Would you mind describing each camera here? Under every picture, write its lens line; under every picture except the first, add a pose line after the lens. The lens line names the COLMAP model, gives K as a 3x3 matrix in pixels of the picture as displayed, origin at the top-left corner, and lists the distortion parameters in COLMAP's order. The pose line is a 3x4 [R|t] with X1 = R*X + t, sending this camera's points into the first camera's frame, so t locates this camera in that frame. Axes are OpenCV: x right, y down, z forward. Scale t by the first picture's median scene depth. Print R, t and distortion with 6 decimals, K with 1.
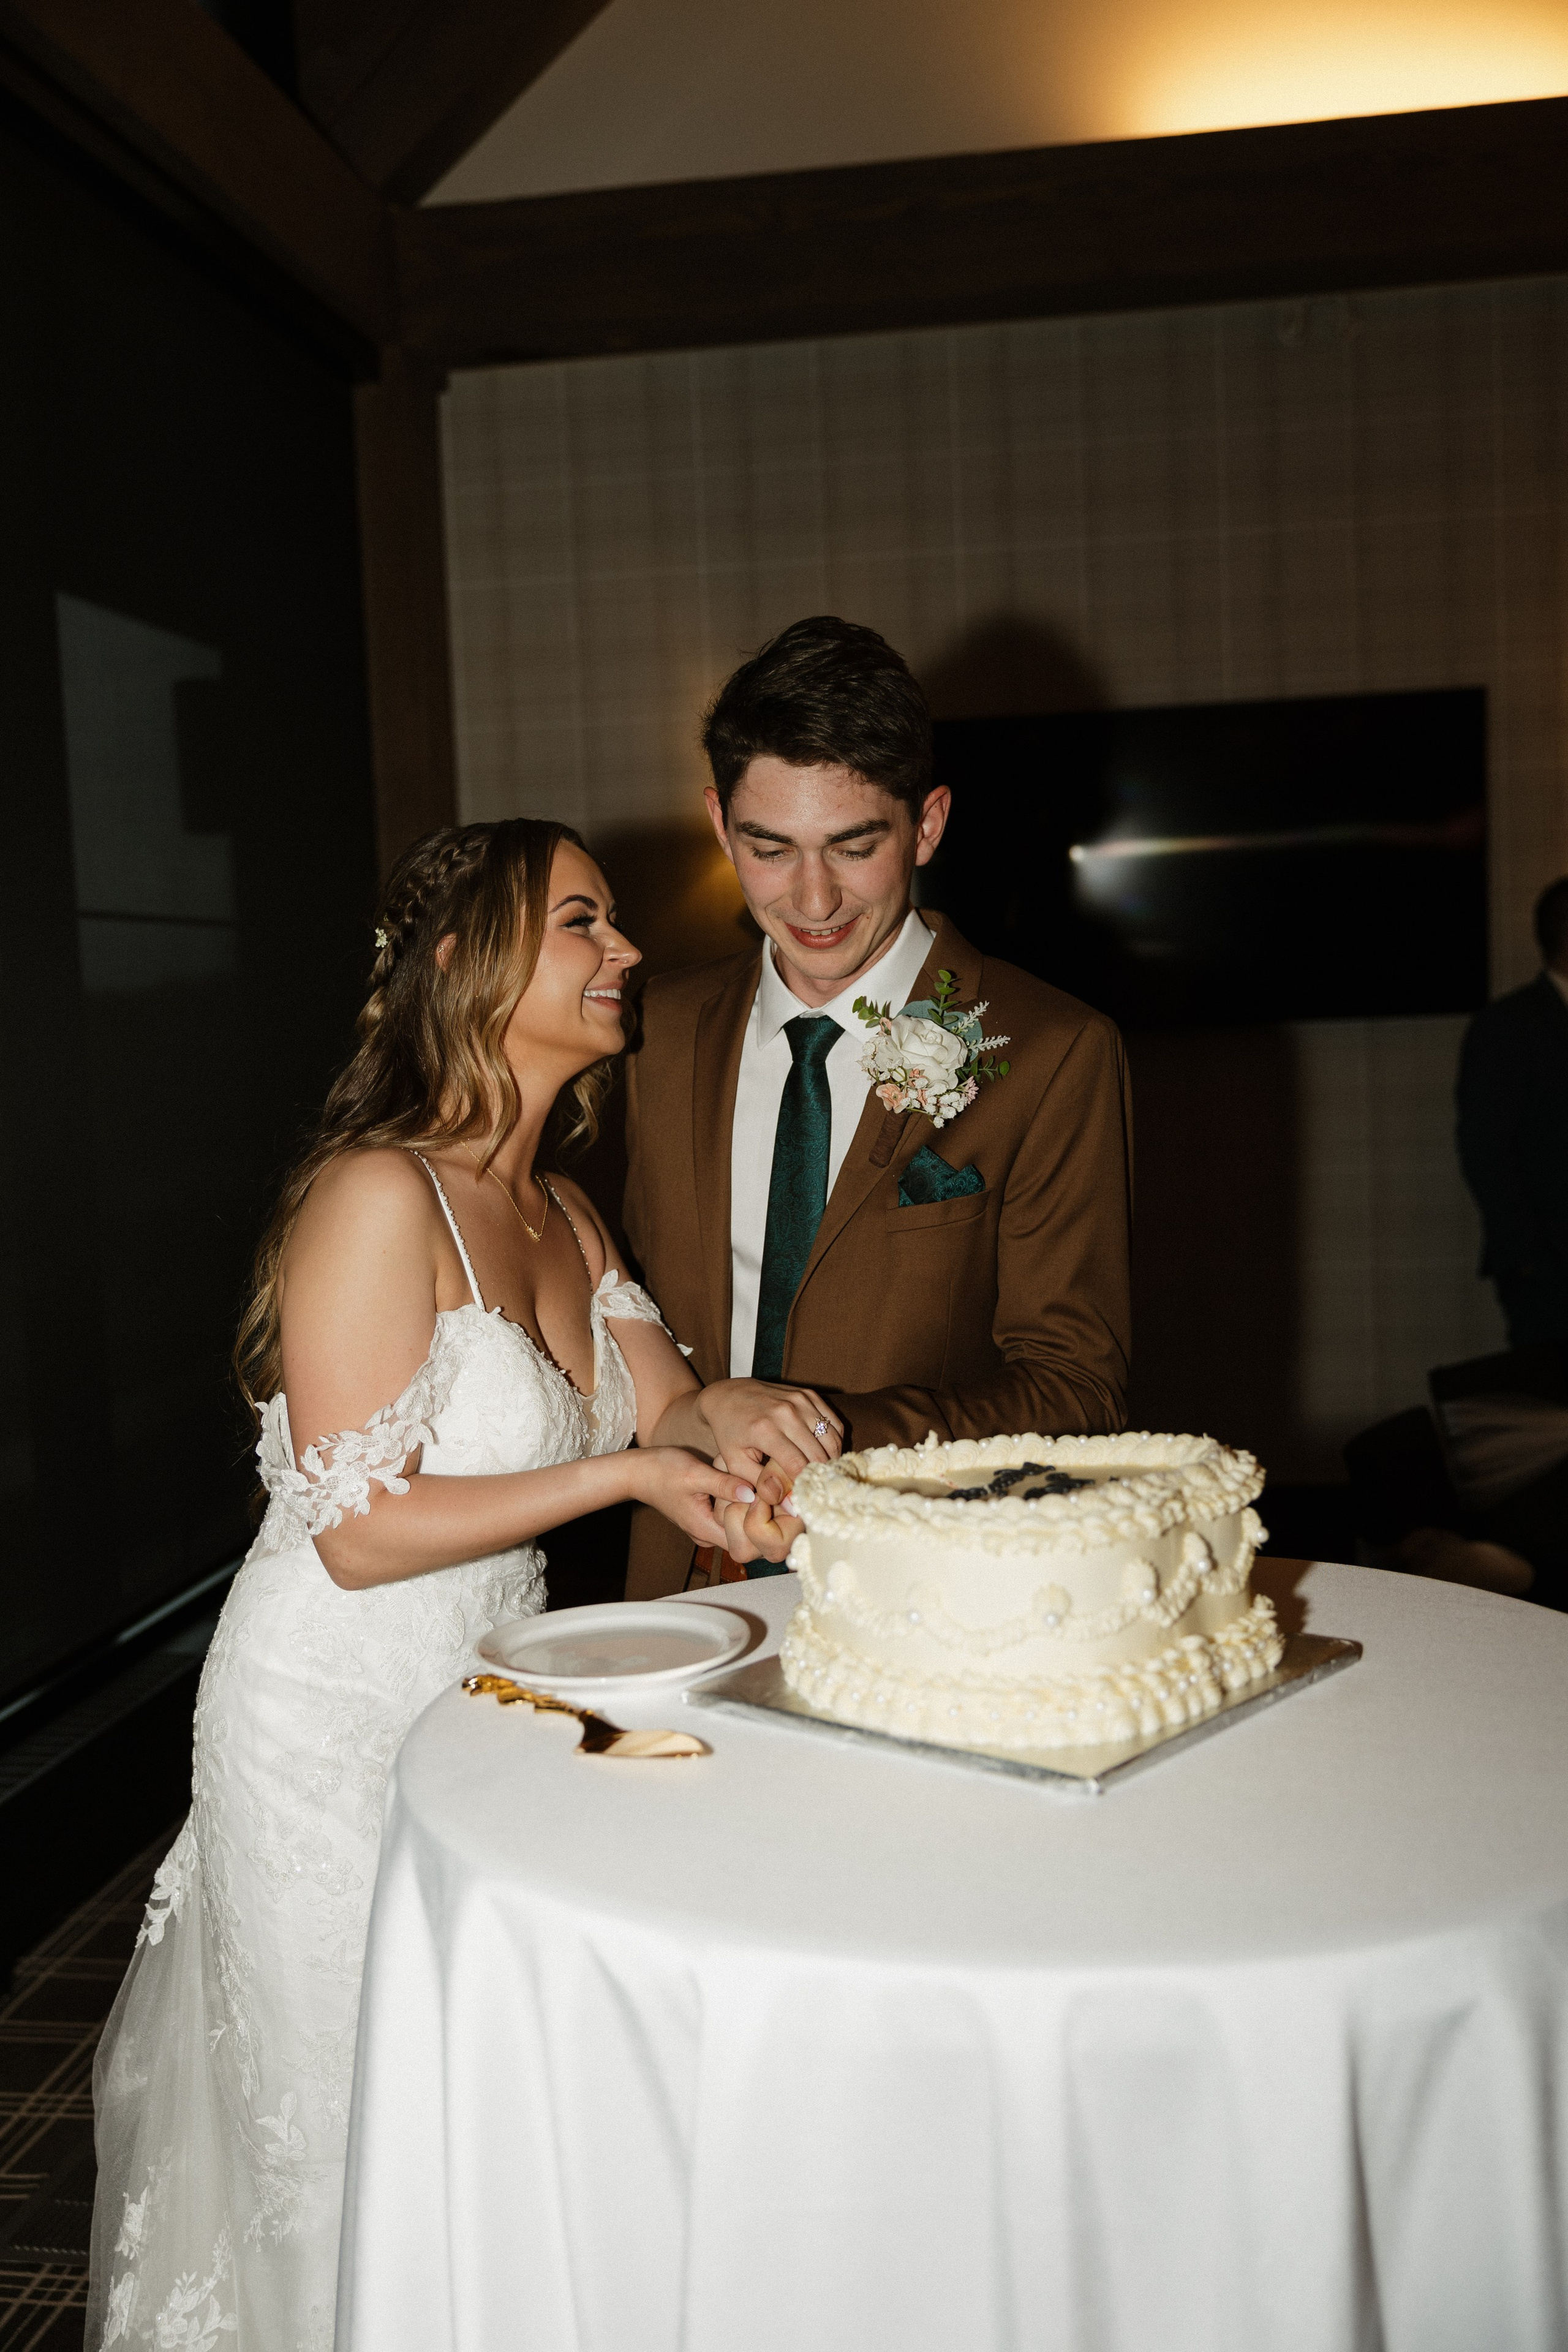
lens RADIAL K [[2285.0, 0, 783.8], [0, 2285.0, 1182.4], [0, 0, 1]] dist [0.002339, 0.000000]
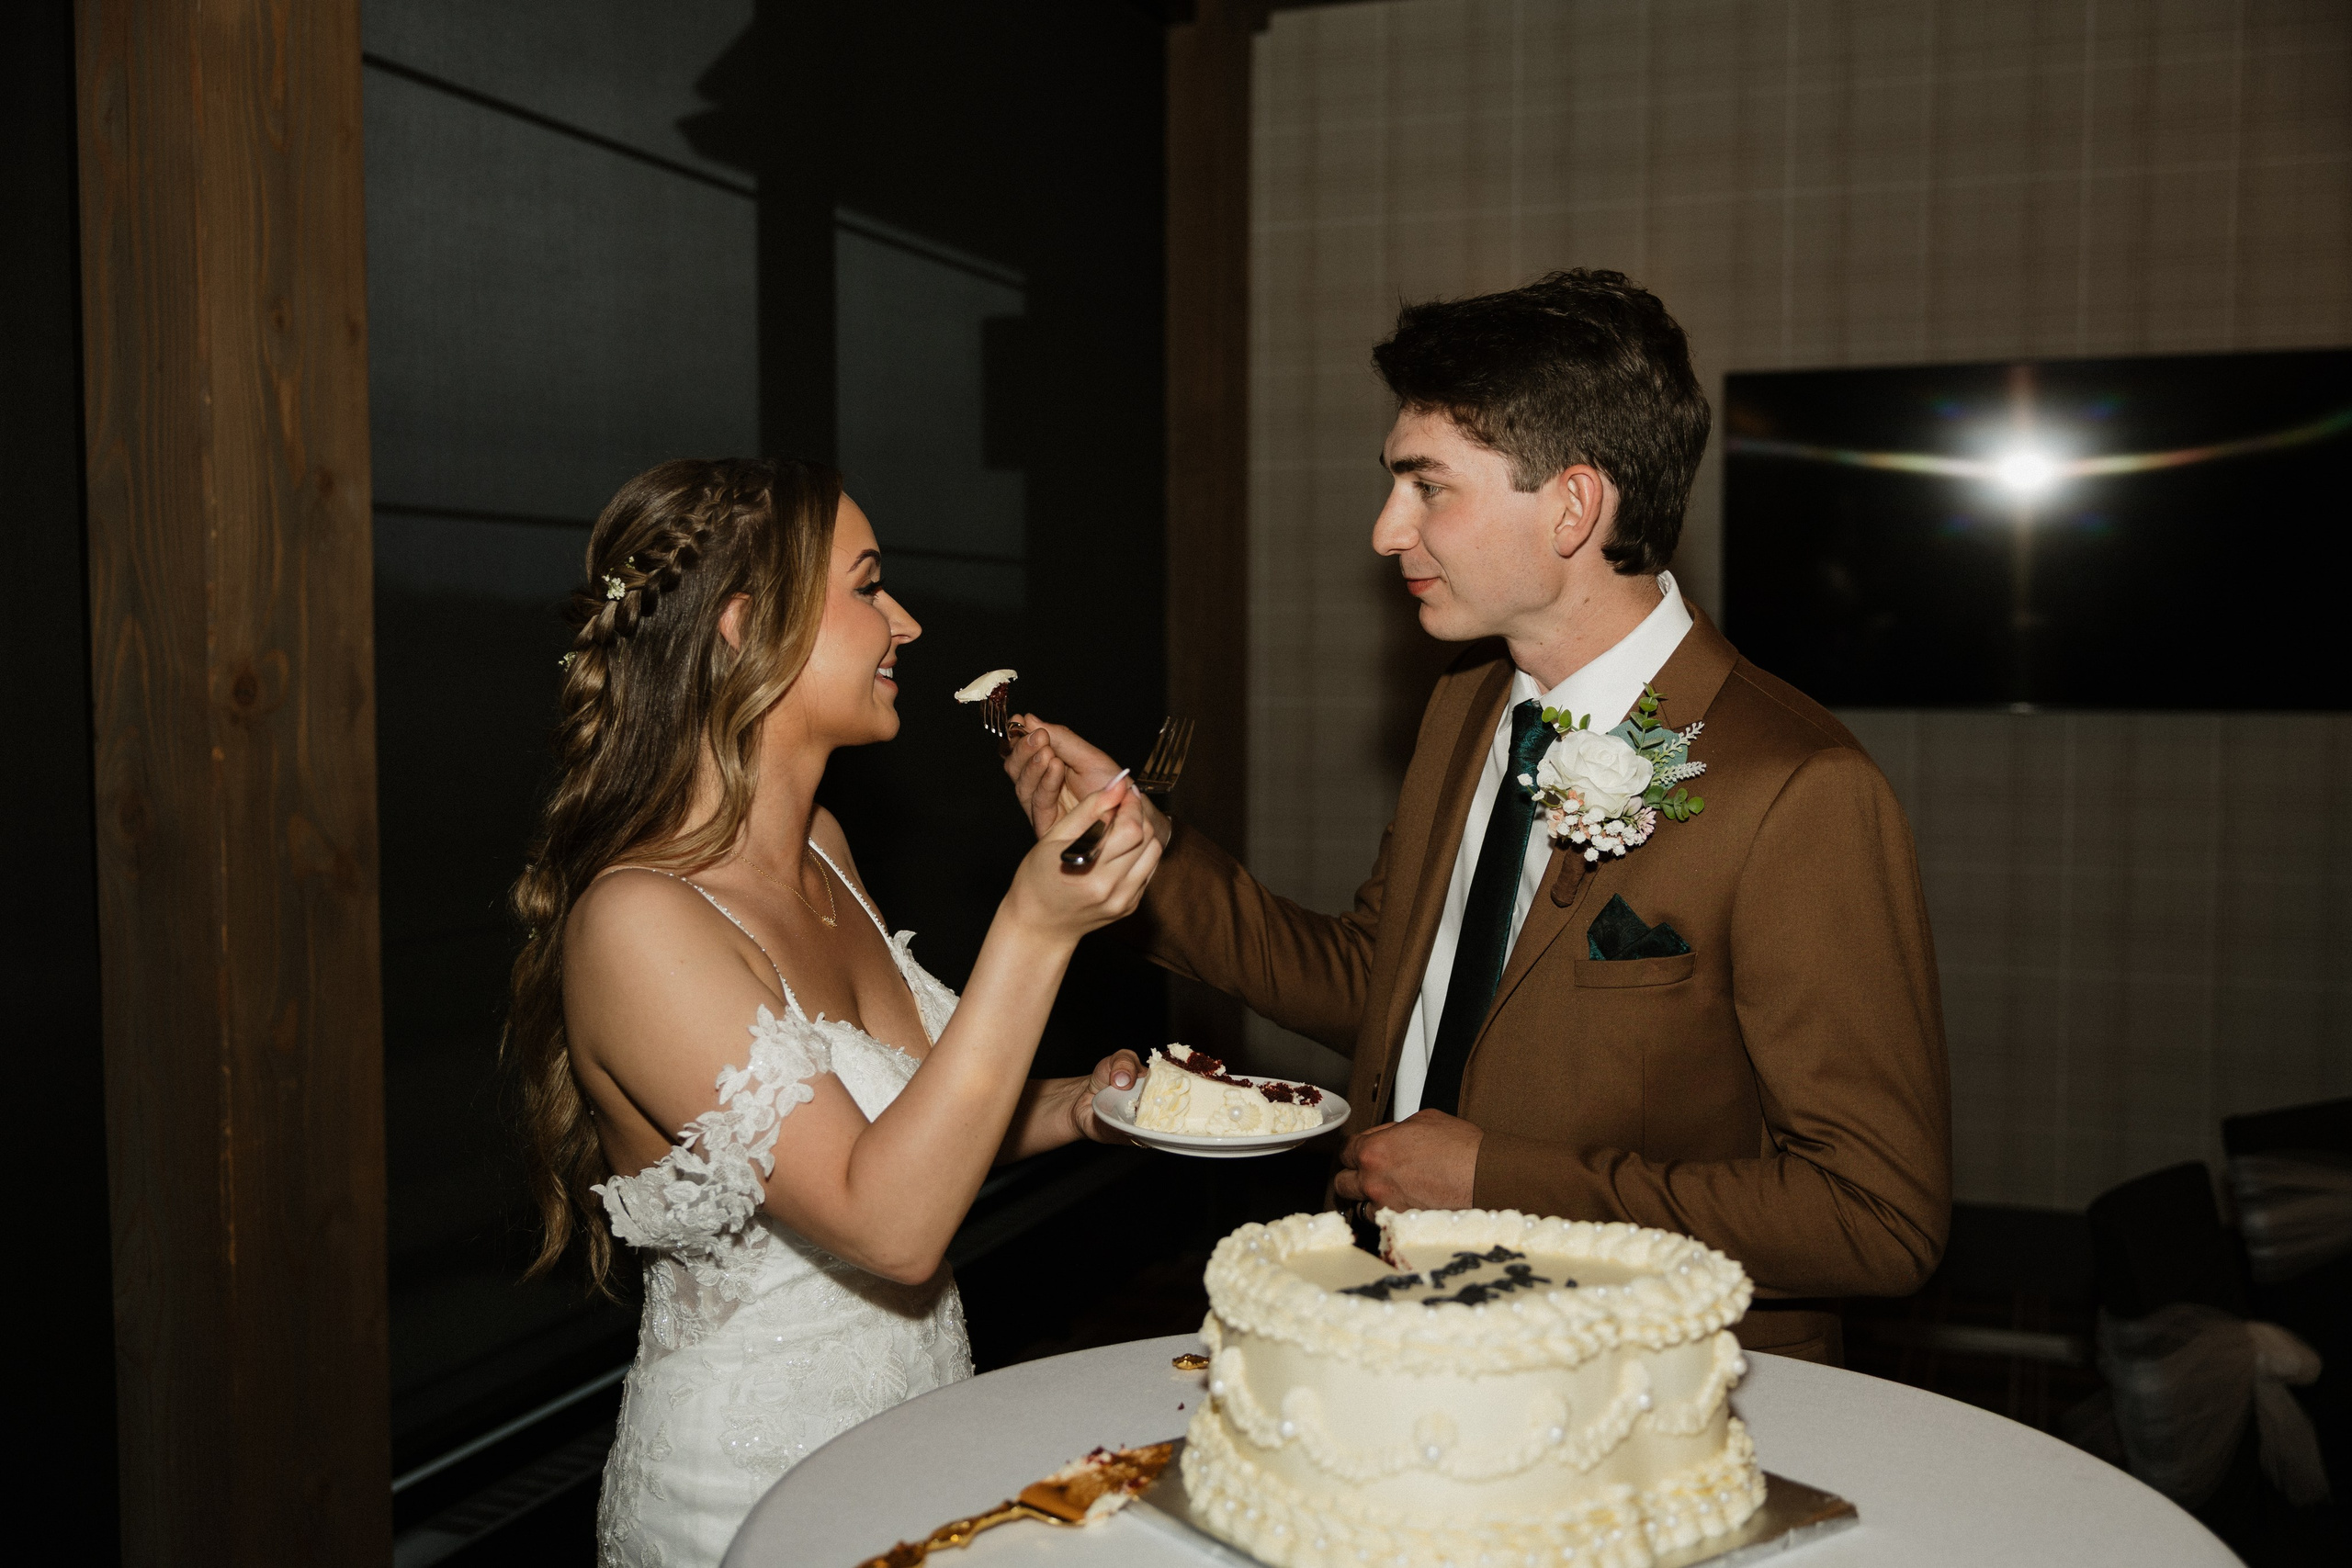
lens RADIAL K [[2284.8, 0, 1174.0], [0, 2284.8, 794.3], [0, 0, 1]] dist [0.002339, 0.000000]
pose [[0.976268, 0.057264, -0.208859, 0.143386], [-0.059261, 0.998237, -0.003312, -0.036590], [0.208301, 0.015610, 0.977940, 0.101410]]
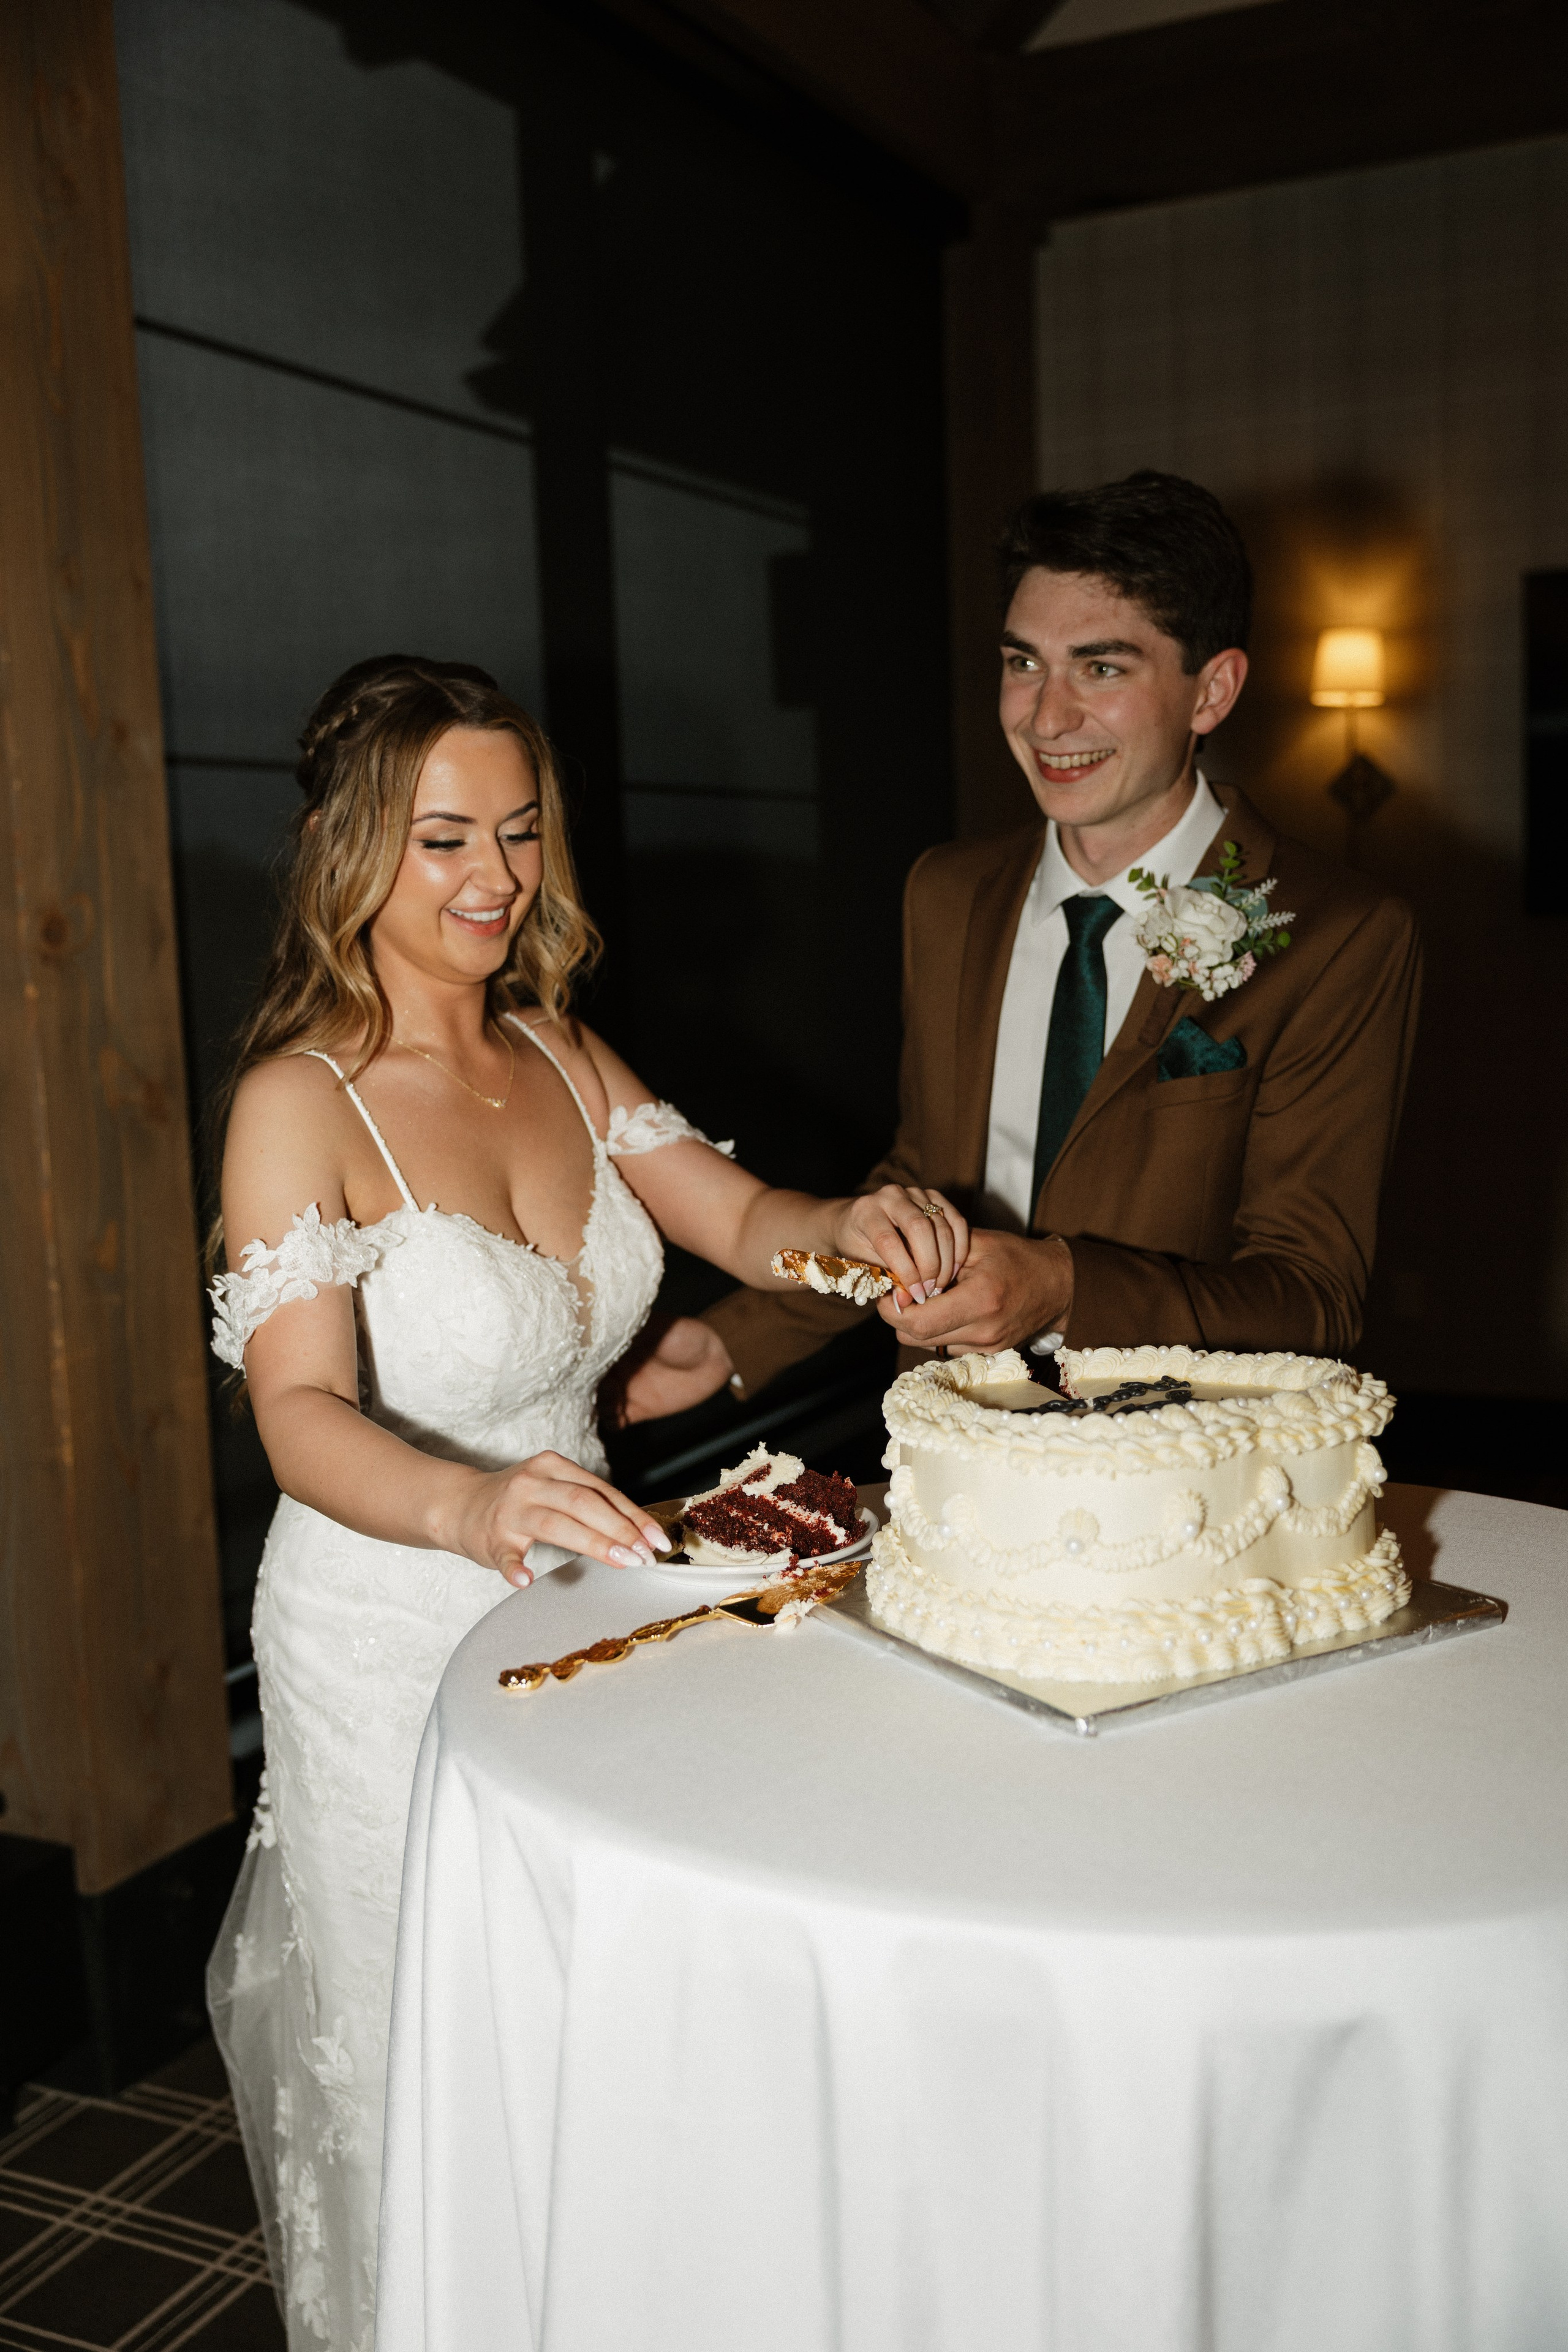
lens RADIAL K [[2285.0, 0, 784.5], [0, 2285.0, 1179.3], [0, 0, 1]] dist [0.002339, 0.000000]
pose [[0.952386, 0.044960, -0.301561, 0.213556], [-0.028419, 0.997852, 0.059020, -0.007920], [0.303567, -0.047639, 0.951619, 0.061946]]
